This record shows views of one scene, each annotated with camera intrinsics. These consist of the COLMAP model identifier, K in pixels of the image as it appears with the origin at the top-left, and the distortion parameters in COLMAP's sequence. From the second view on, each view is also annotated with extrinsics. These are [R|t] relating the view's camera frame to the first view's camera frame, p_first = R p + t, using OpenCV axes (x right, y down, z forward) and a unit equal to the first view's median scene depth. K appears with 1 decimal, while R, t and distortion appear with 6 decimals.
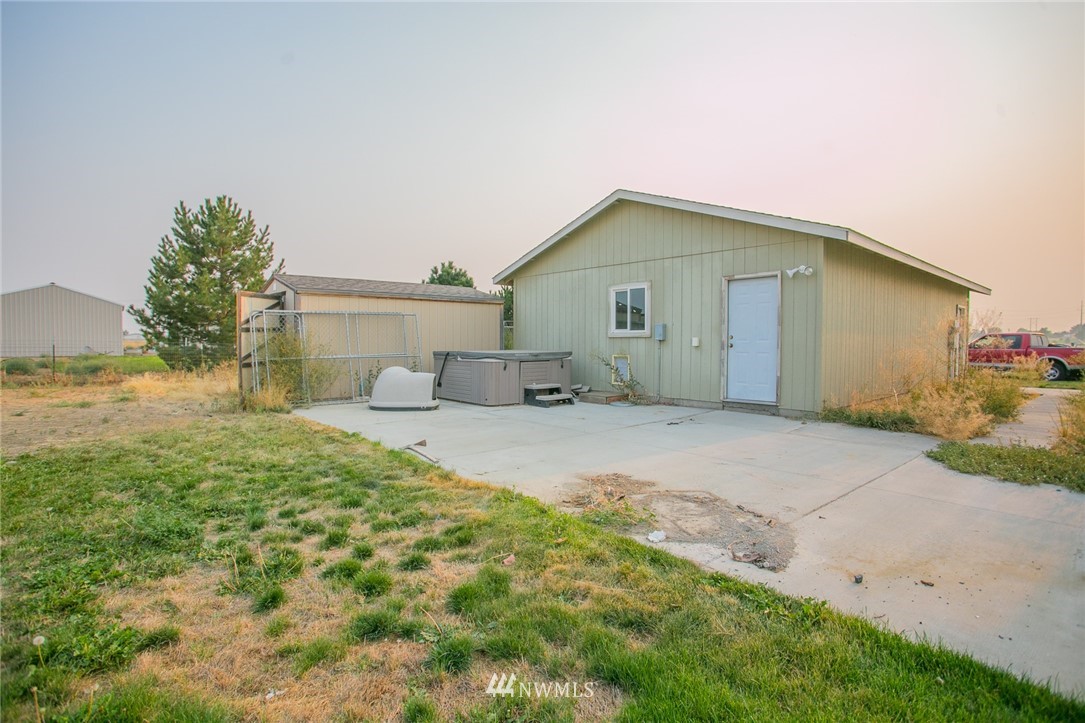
lens RADIAL K [[530.4, 0, 540.2], [0, 530.4, 358.7], [0, 0, 1]] dist [-0.062179, 0.027153]
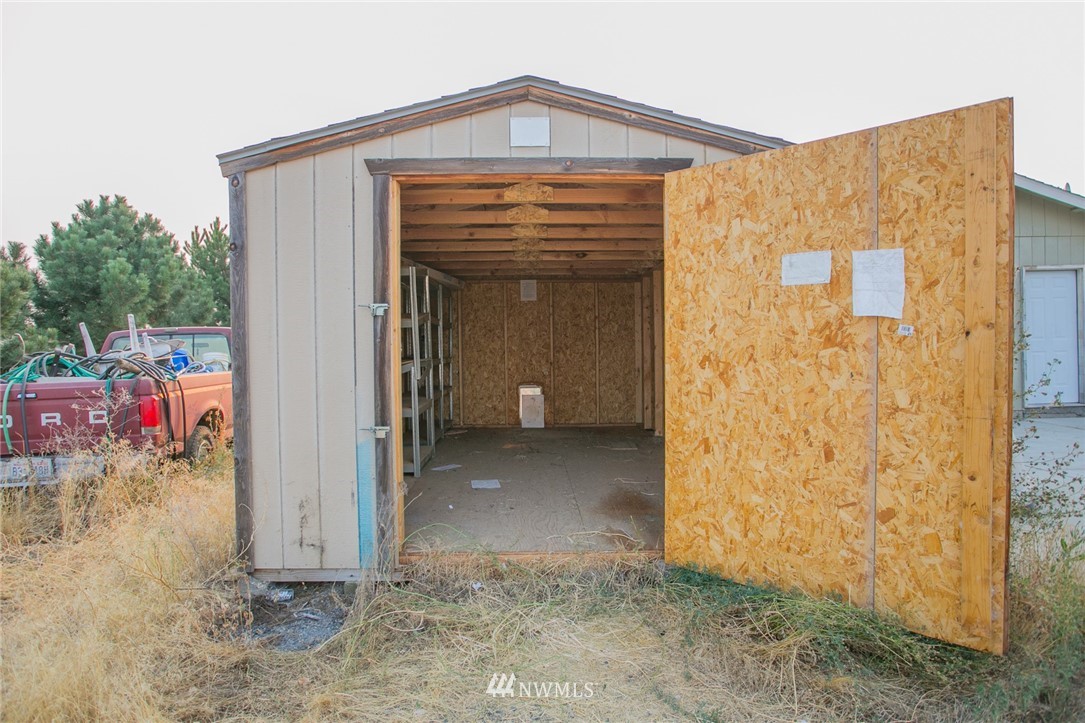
lens RADIAL K [[530.4, 0, 540.2], [0, 530.4, 358.7], [0, 0, 1]] dist [-0.062179, 0.027153]
pose [[0.636870, -0.019870, 0.770715, -0.850715], [0.039170, 0.999211, -0.006607, -0.027459], [-0.769975, 0.034396, 0.637146, 1.105814]]
